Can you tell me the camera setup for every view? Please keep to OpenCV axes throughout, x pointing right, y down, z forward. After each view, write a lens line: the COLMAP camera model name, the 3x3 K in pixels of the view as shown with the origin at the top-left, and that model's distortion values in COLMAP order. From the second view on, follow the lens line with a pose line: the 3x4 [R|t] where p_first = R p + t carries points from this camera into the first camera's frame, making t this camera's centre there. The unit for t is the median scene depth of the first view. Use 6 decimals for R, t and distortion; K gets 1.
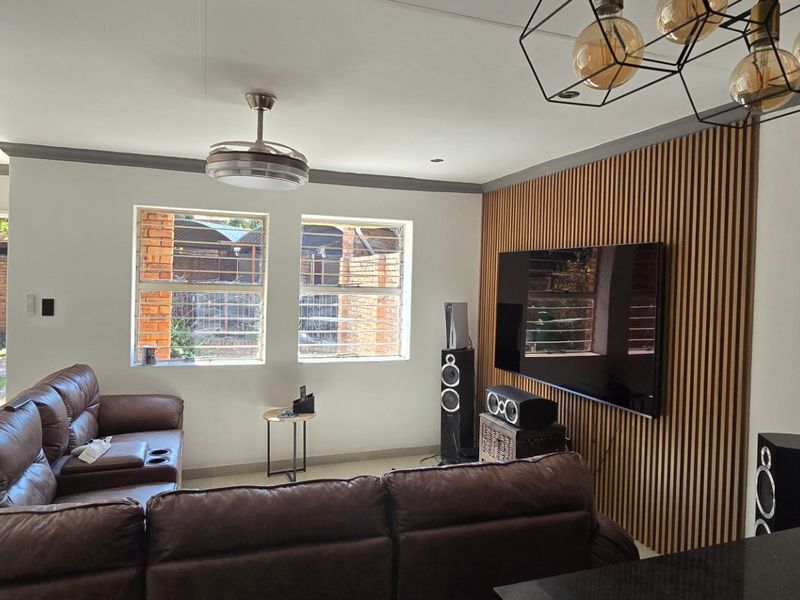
lens RADIAL K [[540.2, 0, 394.4], [0, 540.2, 288.3], [0, 0, 1]] dist [0.001035, -0.002248]
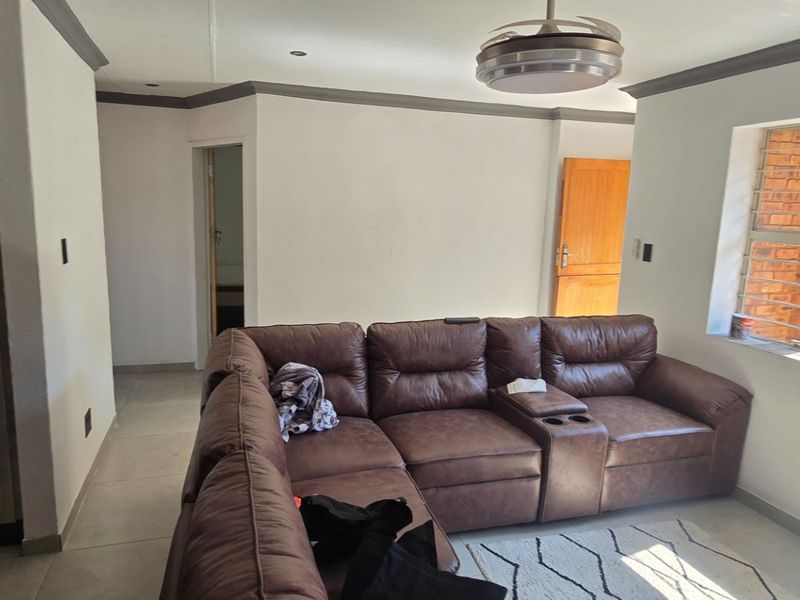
lens RADIAL K [[536.4, 0, 389.8], [0, 536.4, 291.3], [0, 0, 1]] dist [0.001936, -0.004004]
pose [[-0.038718, 0.139347, -0.989486, 0.337055], [-0.049065, 0.988769, 0.141166, -0.009203], [0.998045, 0.054015, -0.031446, 0.573228]]
